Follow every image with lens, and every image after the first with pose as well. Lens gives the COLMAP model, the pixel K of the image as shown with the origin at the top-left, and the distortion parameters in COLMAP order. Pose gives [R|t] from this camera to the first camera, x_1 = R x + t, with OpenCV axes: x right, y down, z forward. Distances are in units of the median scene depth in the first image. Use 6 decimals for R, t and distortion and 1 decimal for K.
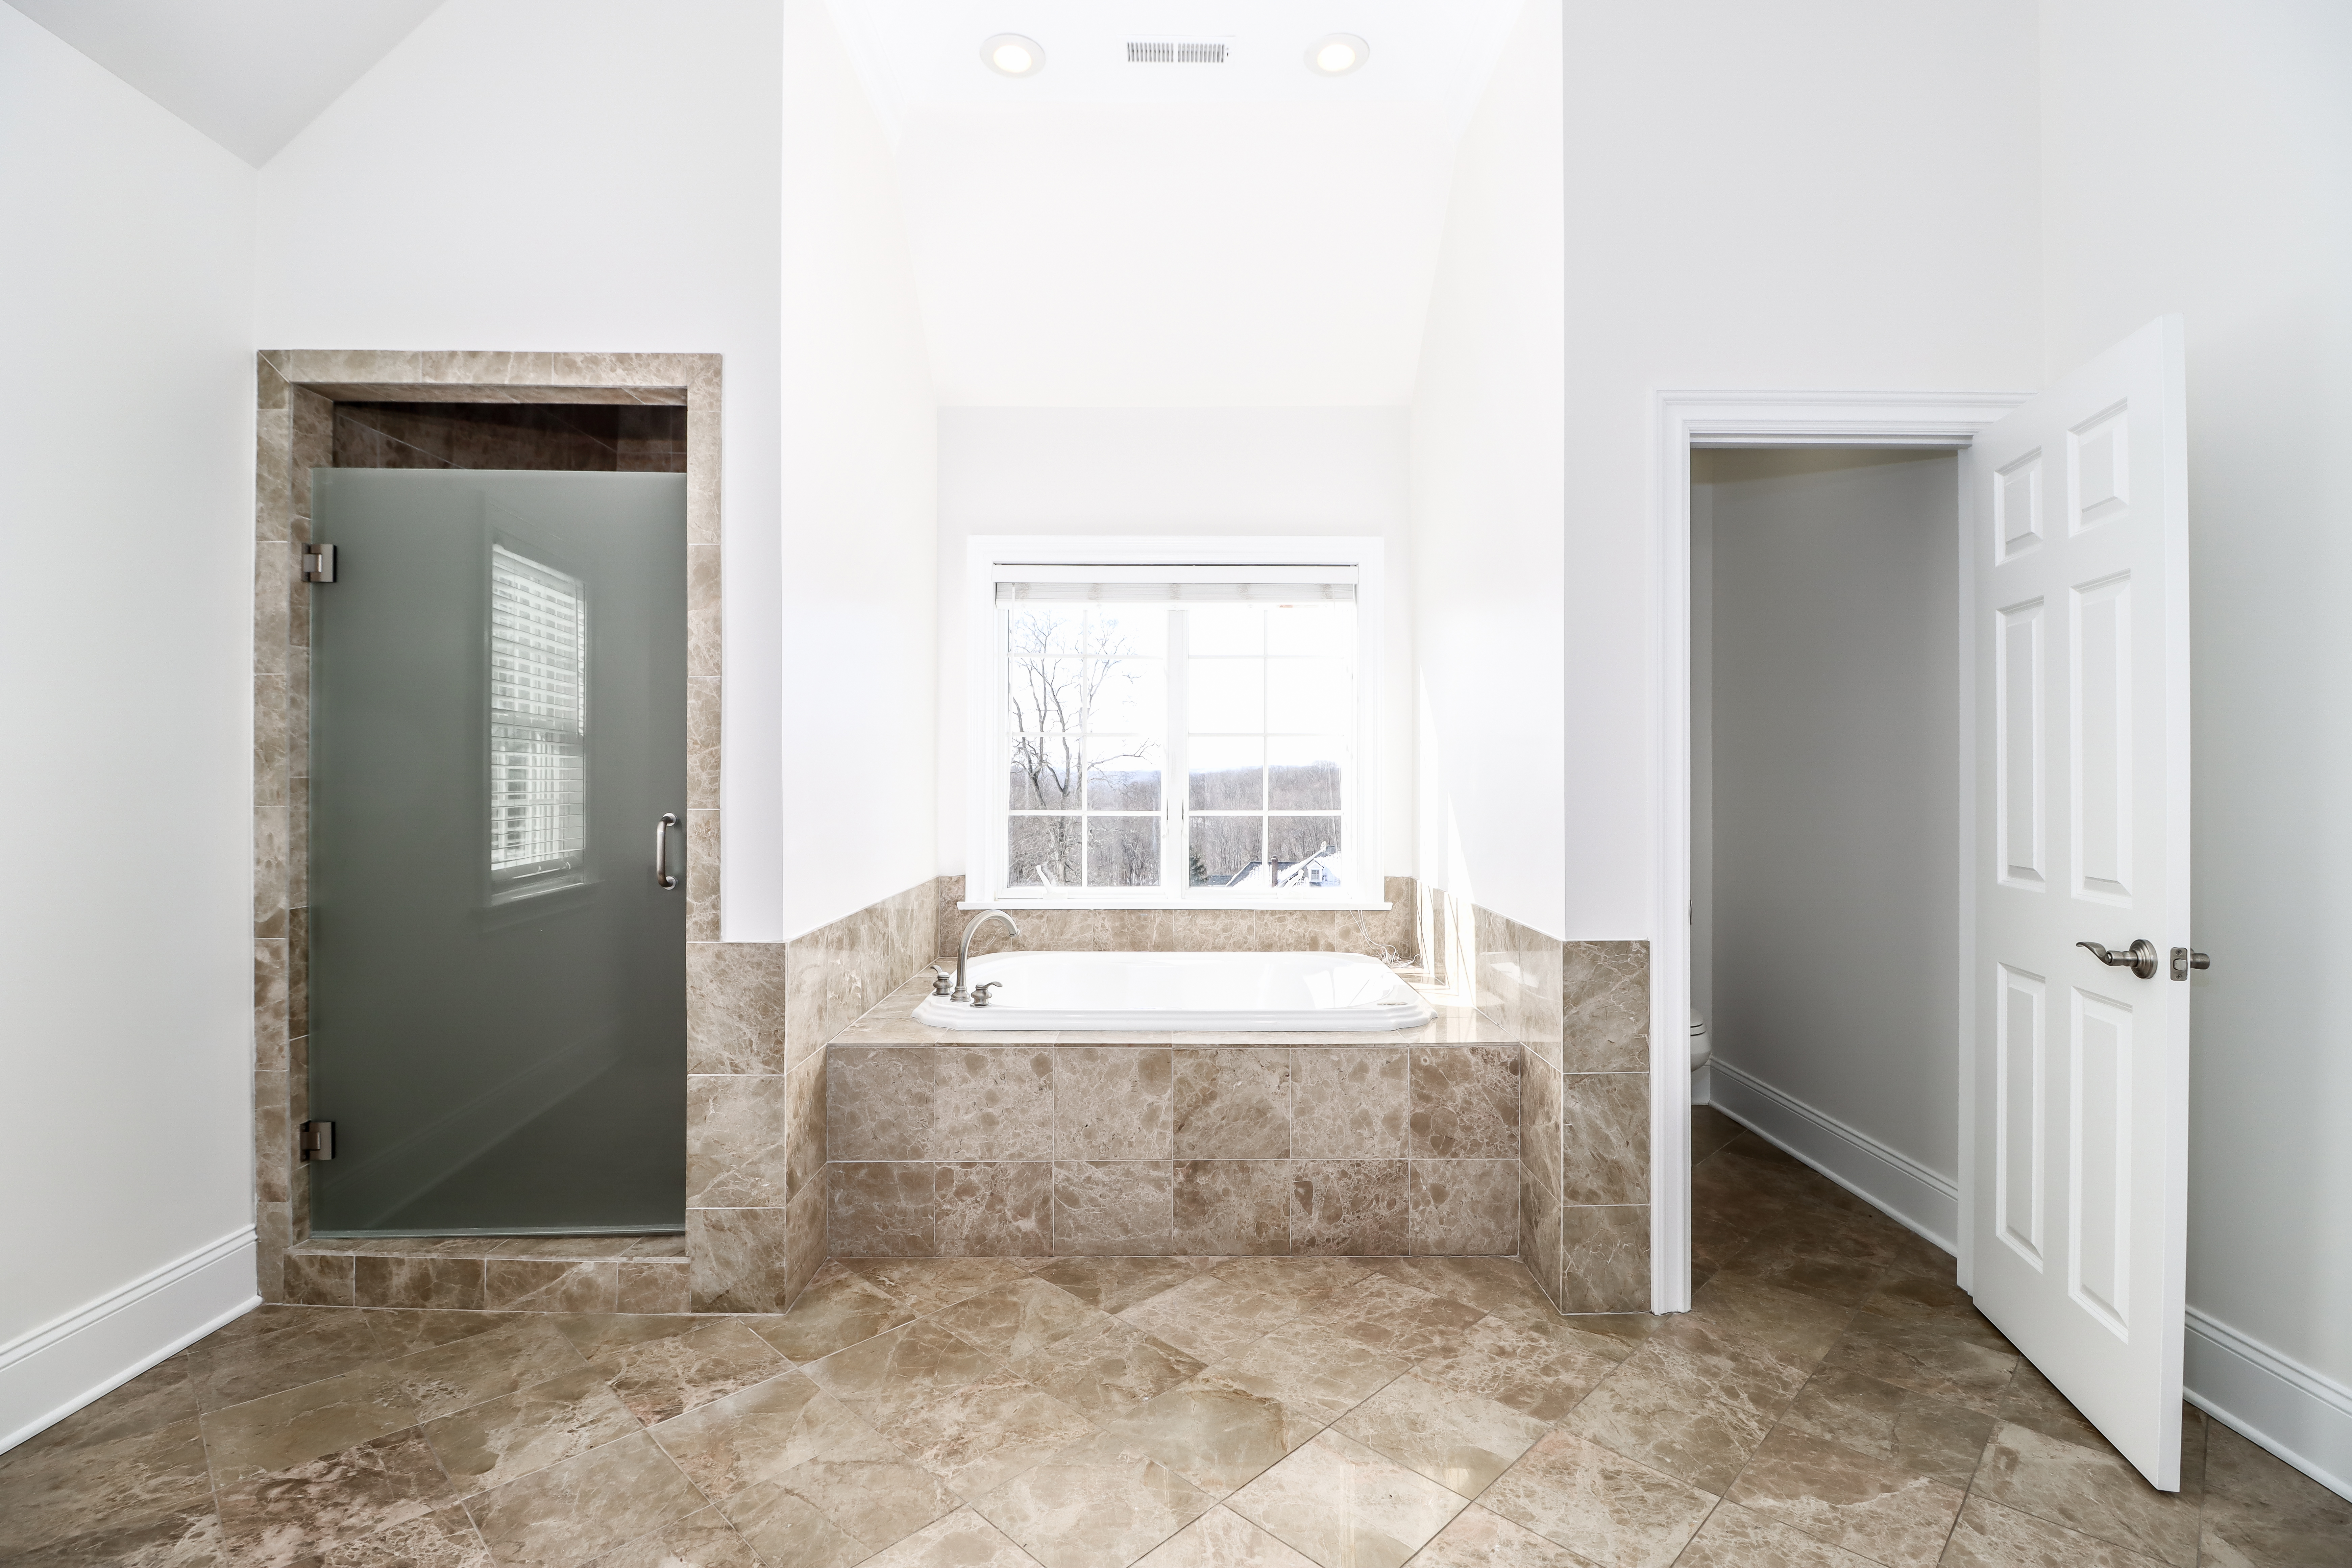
lens RADIAL K [[1090.9, 0, 1177.7], [0, 1090.9, 785.2], [0, 0, 1]] dist [-0.011639, -0.003075]
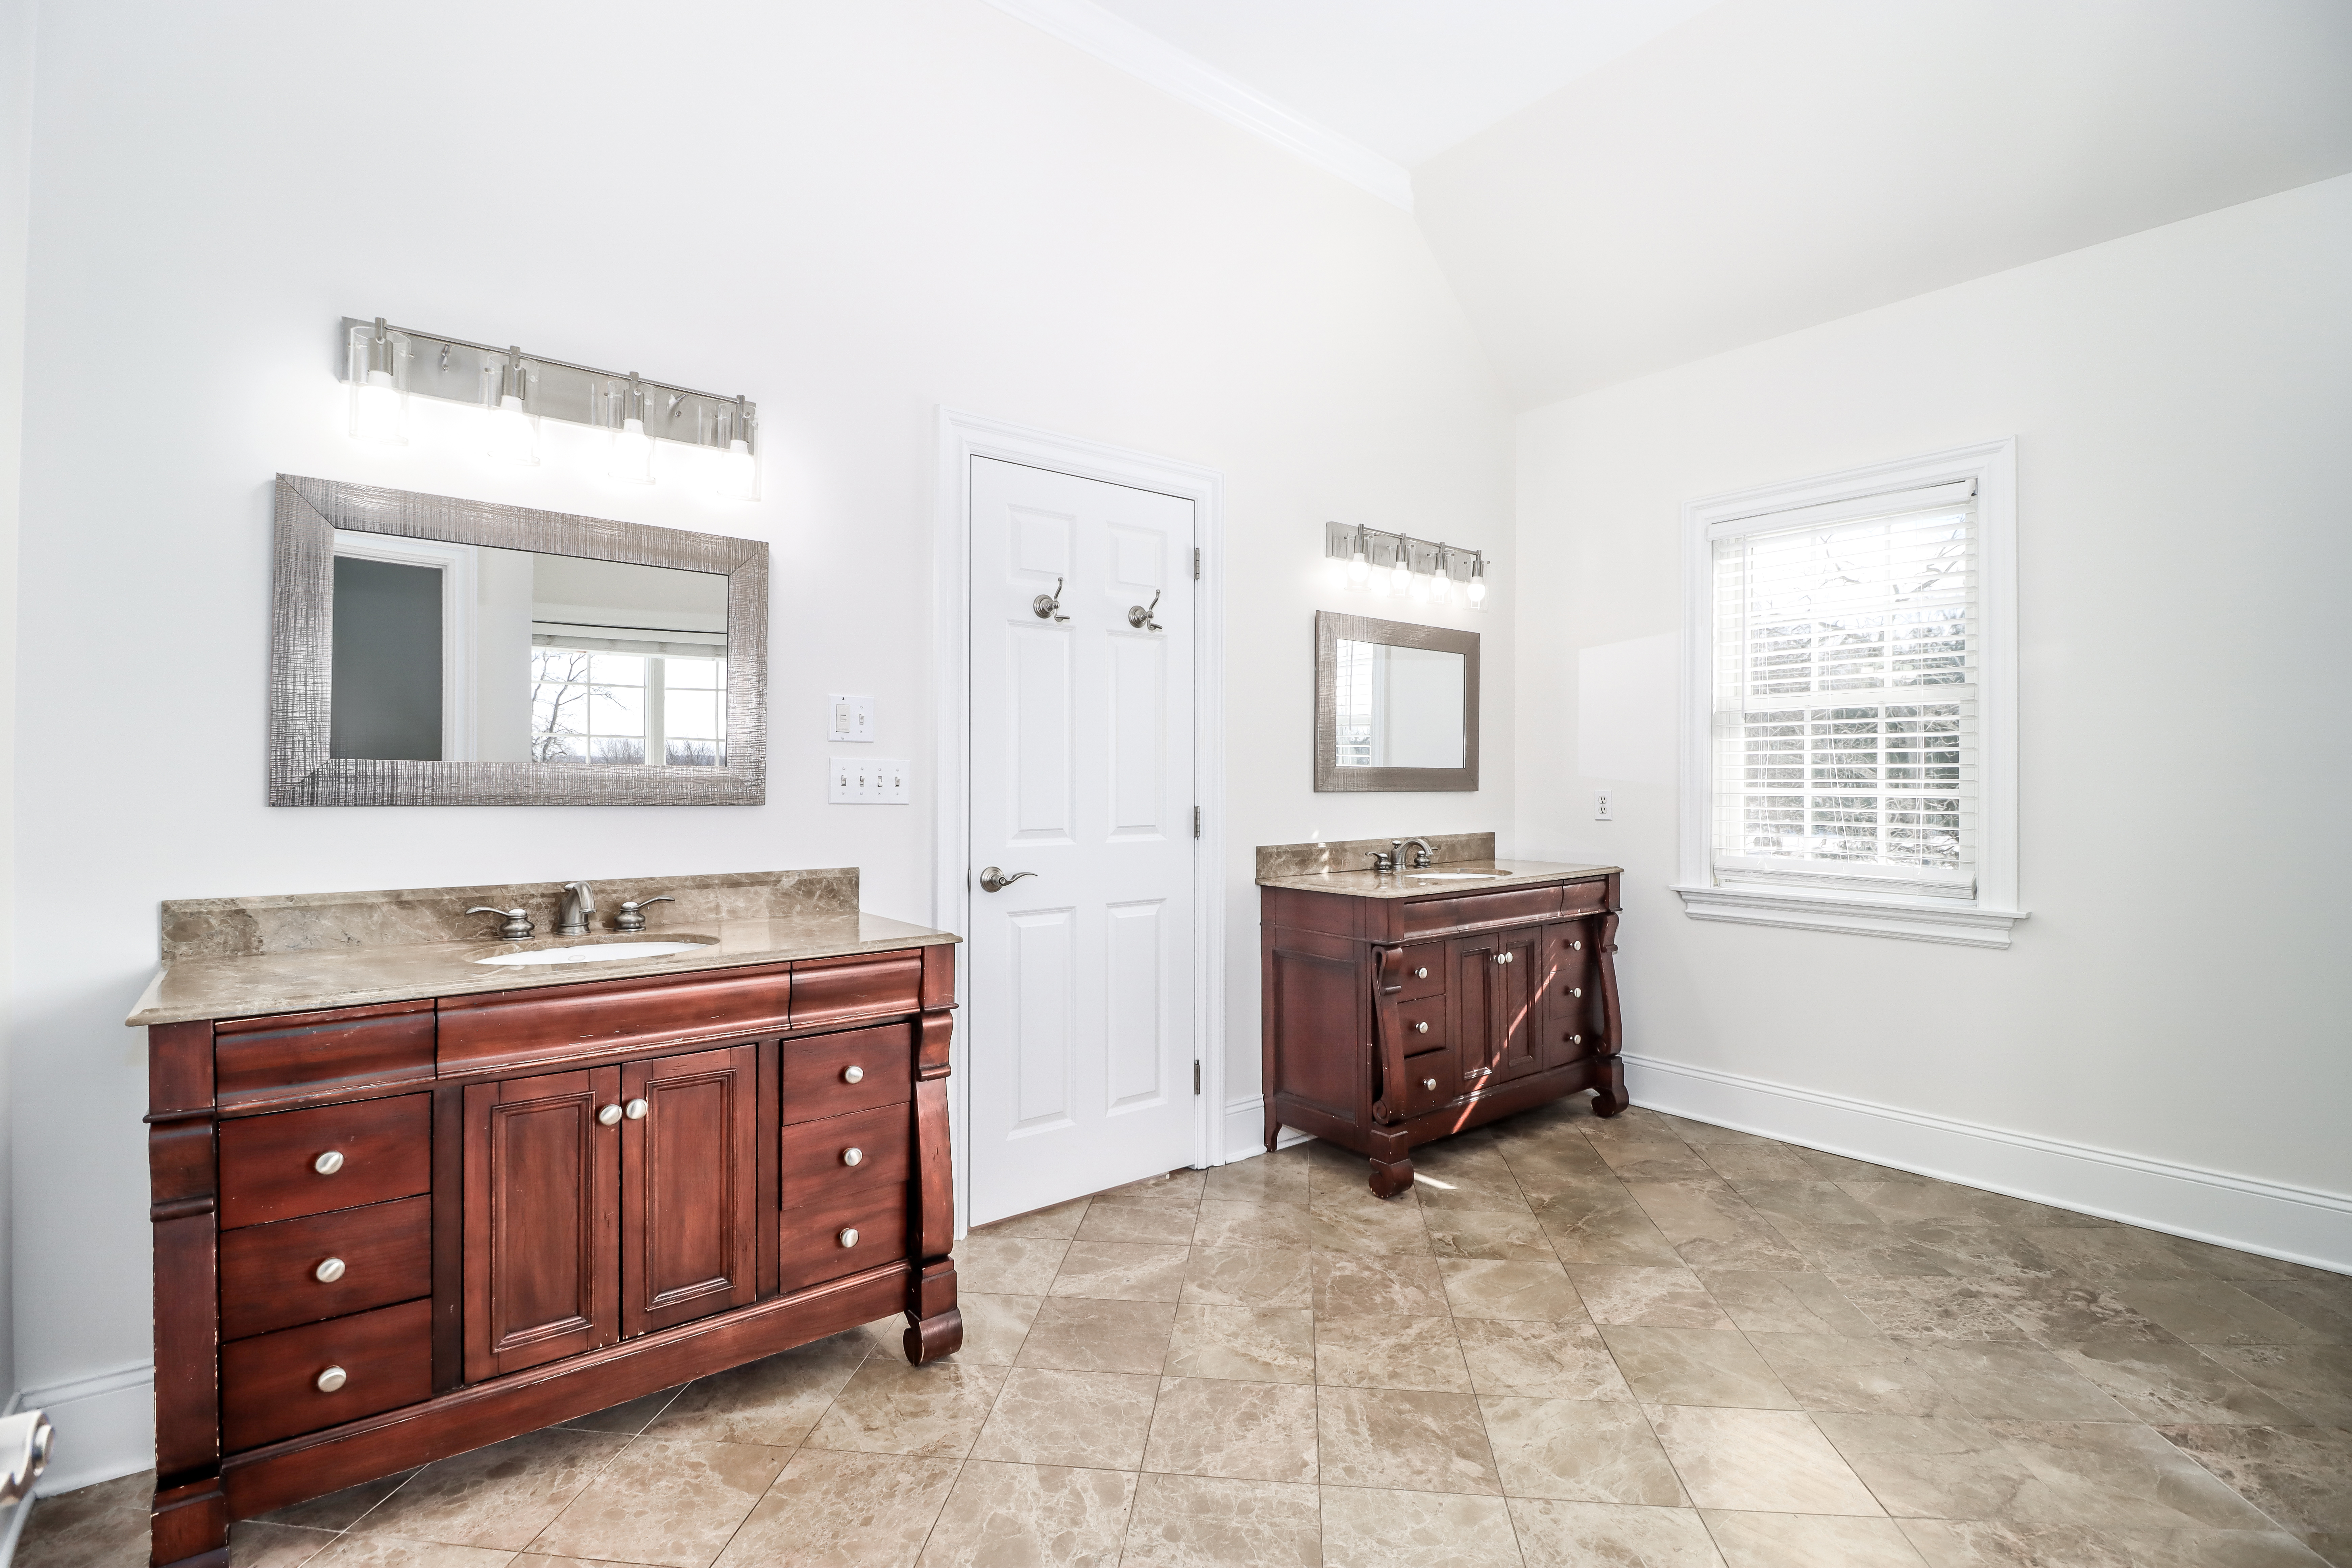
lens RADIAL K [[1090.9, 0, 1176.0], [0, 1090.9, 783.9], [0, 0, 1]] dist [-0.011639, -0.003075]
pose [[-0.790387, -0.001287, -0.612607, 0.827494], [-0.000970, 0.999999, -0.000850, 0.017689], [0.612607, -0.000077, -0.790387, 1.277220]]
